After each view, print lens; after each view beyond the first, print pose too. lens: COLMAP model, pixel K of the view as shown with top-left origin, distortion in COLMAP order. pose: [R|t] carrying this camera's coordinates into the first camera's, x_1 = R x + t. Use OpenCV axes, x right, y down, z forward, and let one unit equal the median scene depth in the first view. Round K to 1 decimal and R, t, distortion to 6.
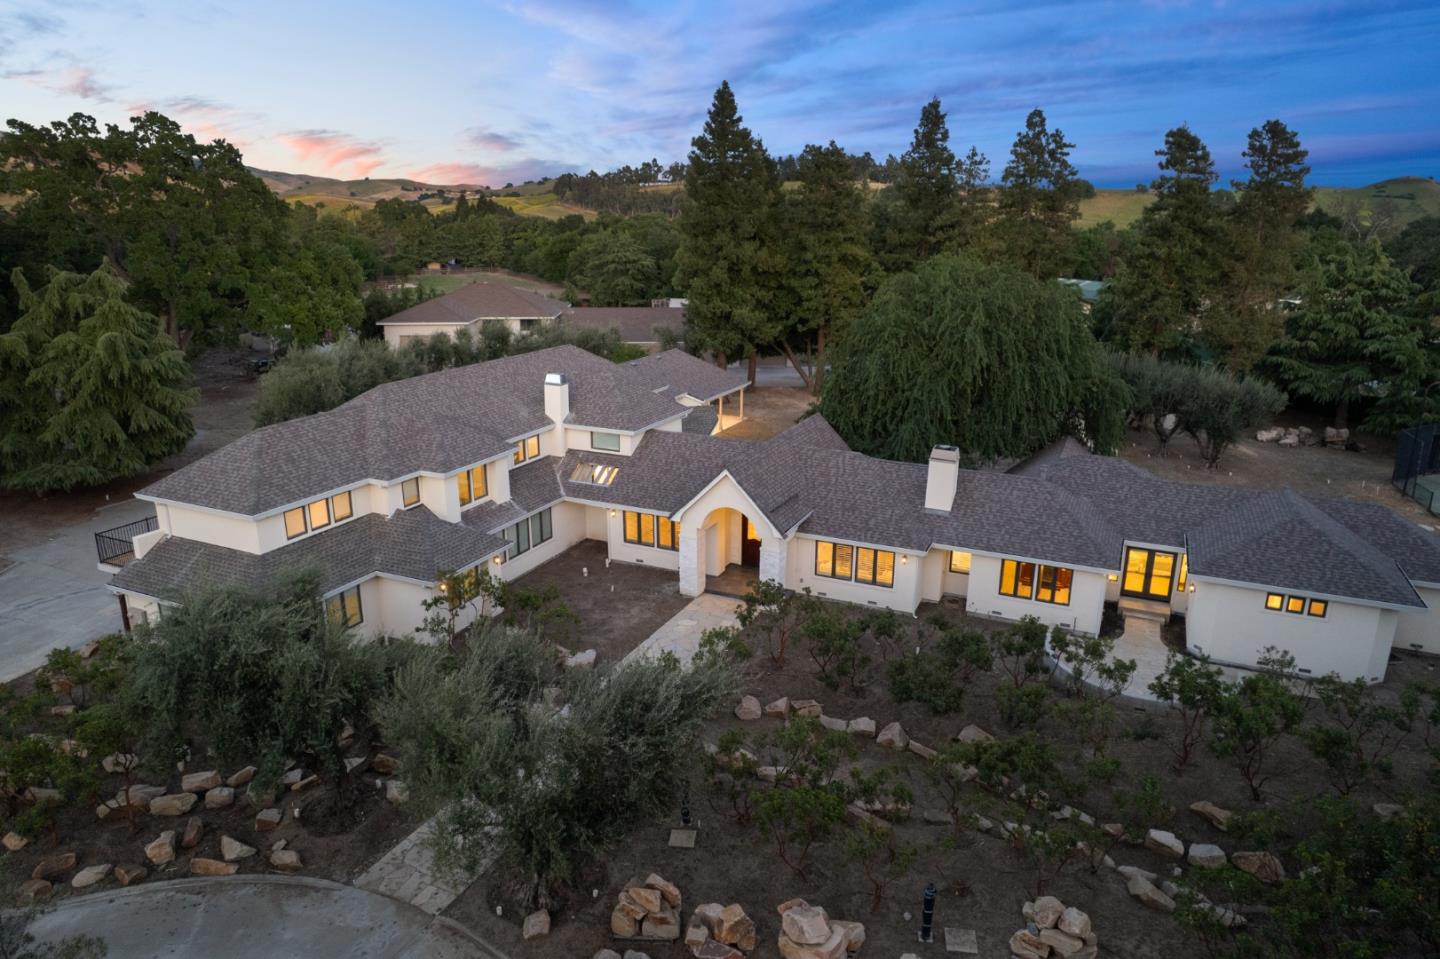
lens RADIAL K [[921.6, 0, 720.0], [0, 921.6, 479.5], [0, 0, 1]] dist [-0.064716, 0.063266]
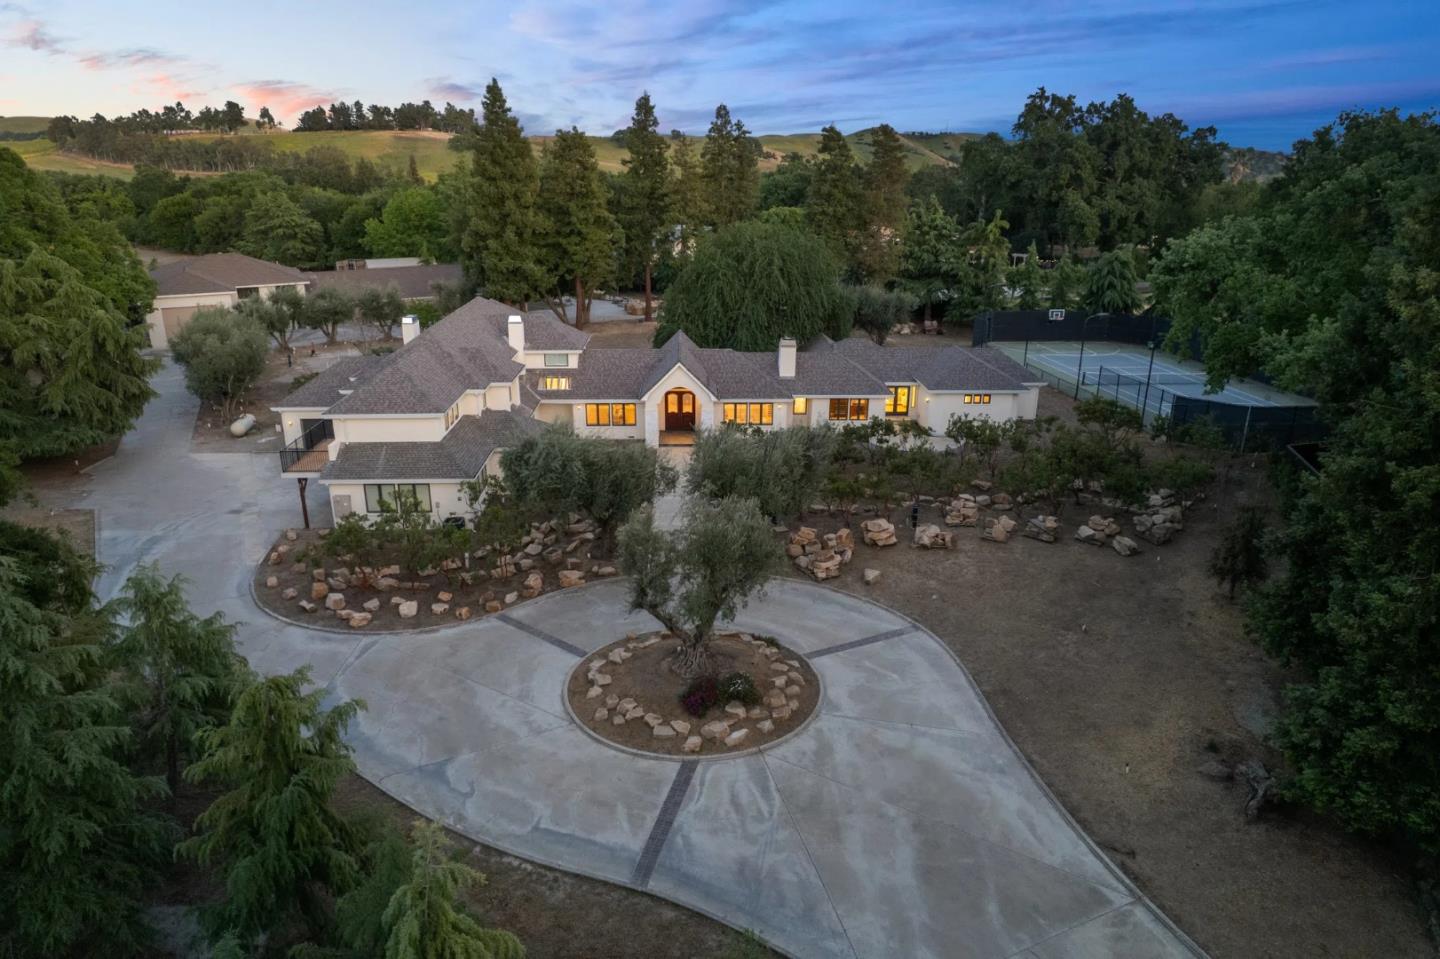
lens RADIAL K [[921.6, 0, 720.0], [0, 921.6, 479.5], [0, 0, 1]] dist [-0.064716, 0.063266]
pose [[0.892155, -0.149035, 0.426436, -0.349786], [0.125595, 0.988624, 0.082754, 0.036386], [-0.433919, -0.020271, 0.900724, -0.262138]]
